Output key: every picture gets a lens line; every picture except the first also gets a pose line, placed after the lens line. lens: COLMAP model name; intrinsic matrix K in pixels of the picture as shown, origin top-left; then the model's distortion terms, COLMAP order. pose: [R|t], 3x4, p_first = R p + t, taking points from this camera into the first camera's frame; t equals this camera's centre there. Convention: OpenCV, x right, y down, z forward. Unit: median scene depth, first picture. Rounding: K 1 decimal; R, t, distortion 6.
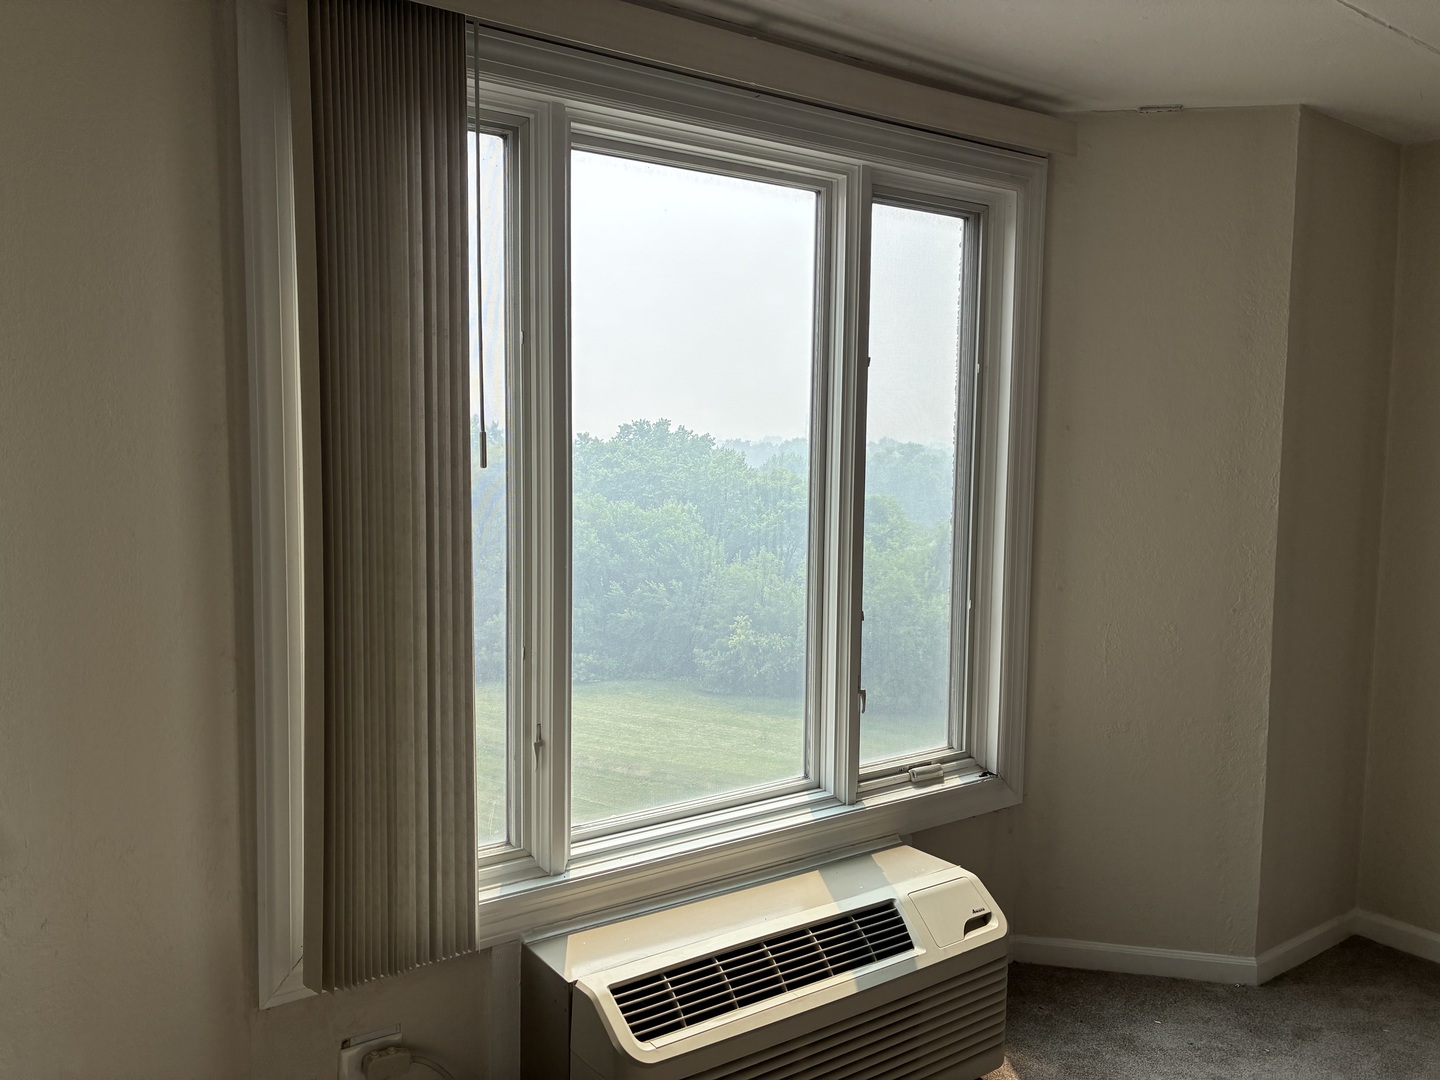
lens RADIAL K [[1104.8, 0, 733.5], [0, 1104.8, 536.1], [0, 0, 1]] dist [0.032976, -0.014489]
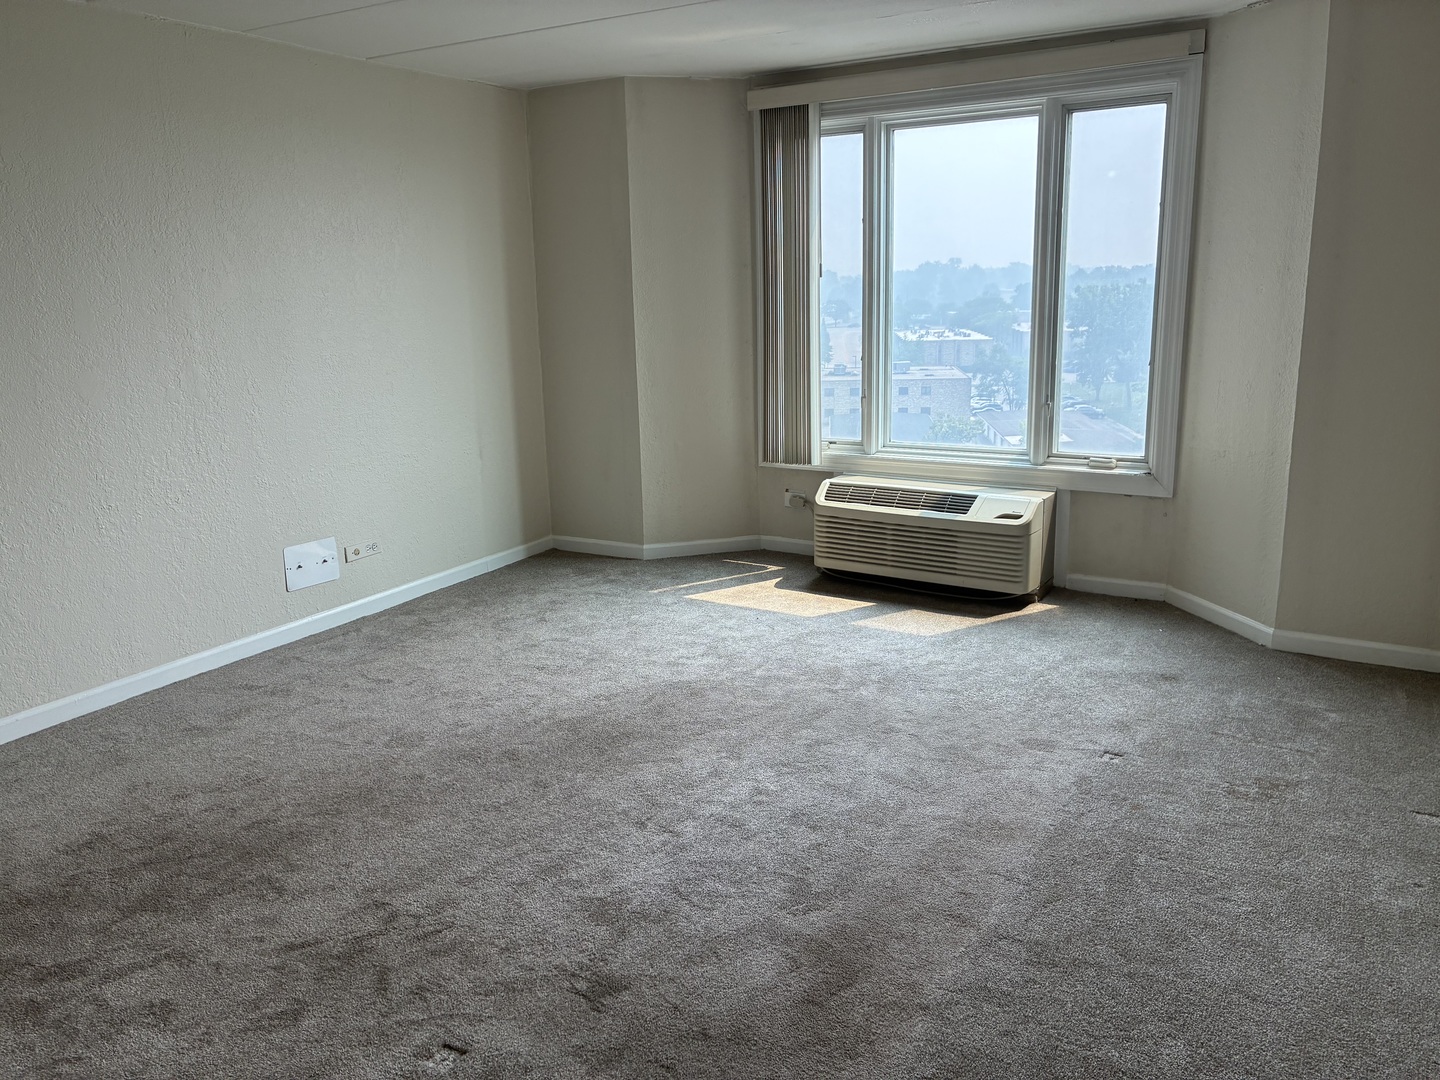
lens RADIAL K [[1104.8, 0, 719.4], [0, 1104.8, 529.9], [0, 0, 1]] dist [0.032976, -0.014489]
pose [[0.405045, 0.184610, -0.895465, 1.530453], [-0.052752, 0.982490, 0.178689, 0.050016], [0.912774, -0.025140, 0.407691, -0.206912]]
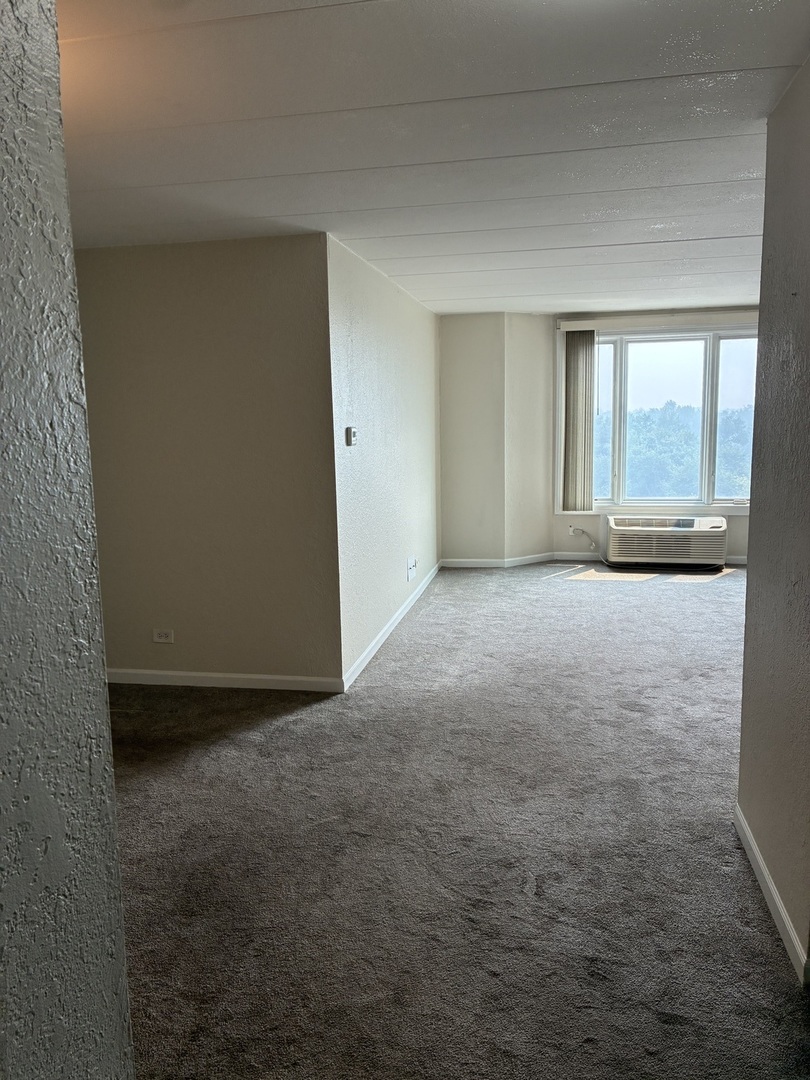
lens RADIAL K [[828.6, 0, 405.2], [0, 828.6, 535.1], [0, 0, 1]] dist [0.032976, -0.014489]
pose [[0.684926, 0.079447, -0.724268, 1.437349], [-0.035862, 0.996509, 0.075396, 0.168535], [0.727729, -0.025667, 0.685384, -1.650496]]
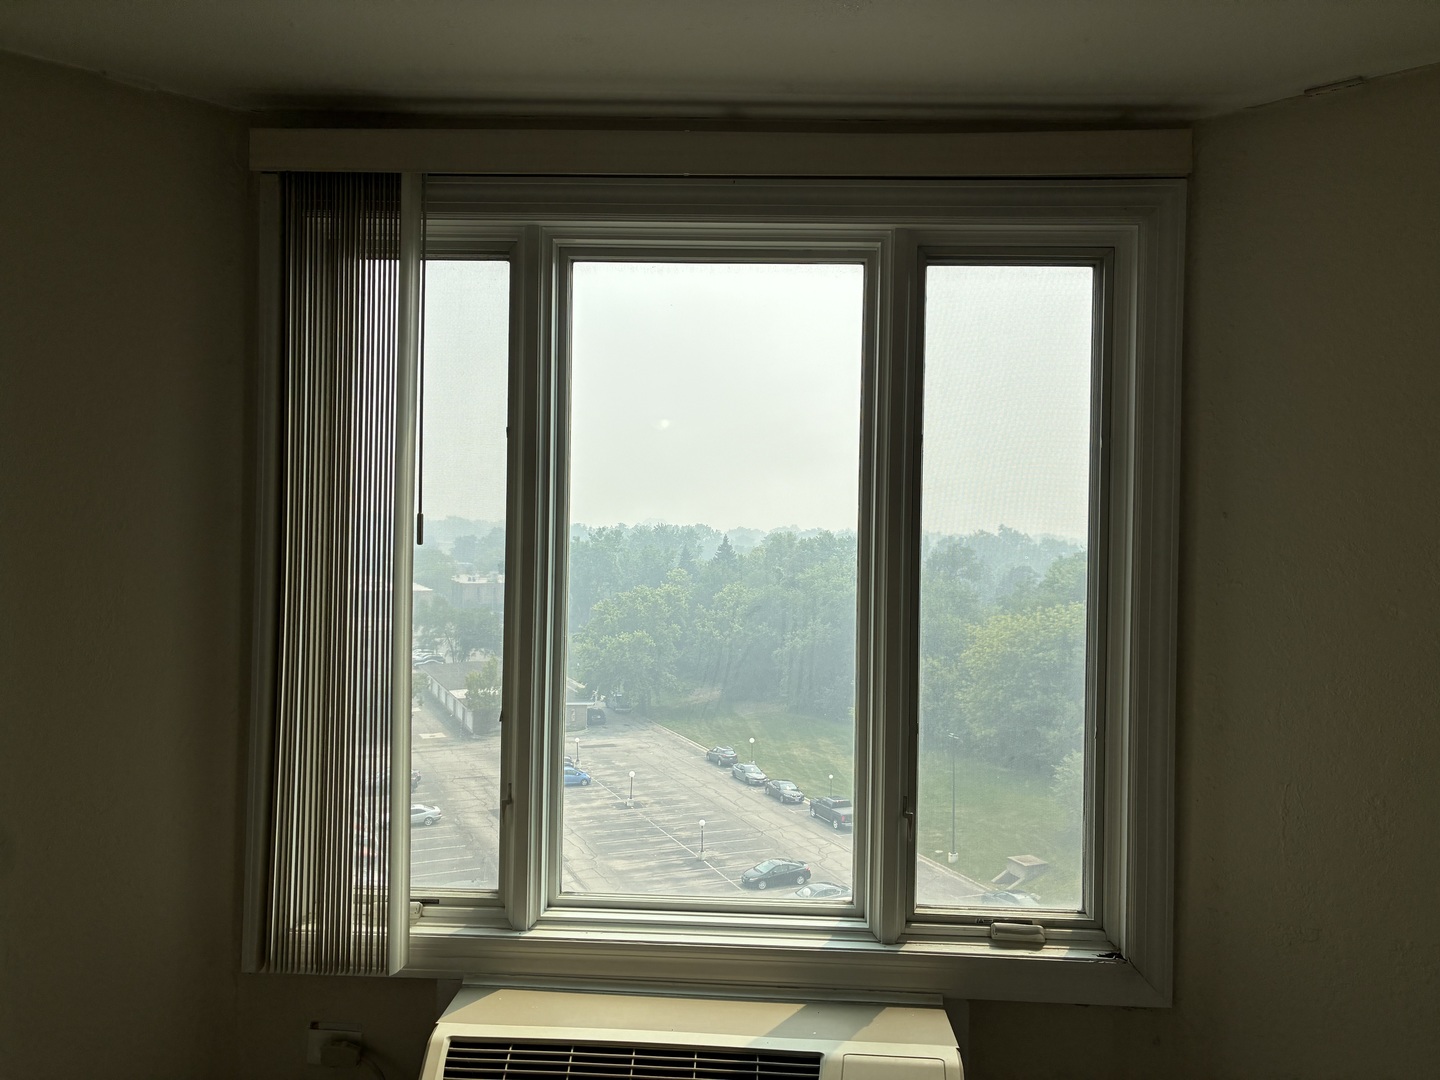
lens RADIAL K [[1104.8, 0, 724.4], [0, 1104.8, 532.2], [0, 0, 1]] dist [0.032976, -0.014489]
pose [[0.793604, 0.008216, -0.608379, 0.532049], [-0.065187, 0.995301, -0.071593, -0.008842], [0.604933, 0.096475, 0.790411, 0.201693]]
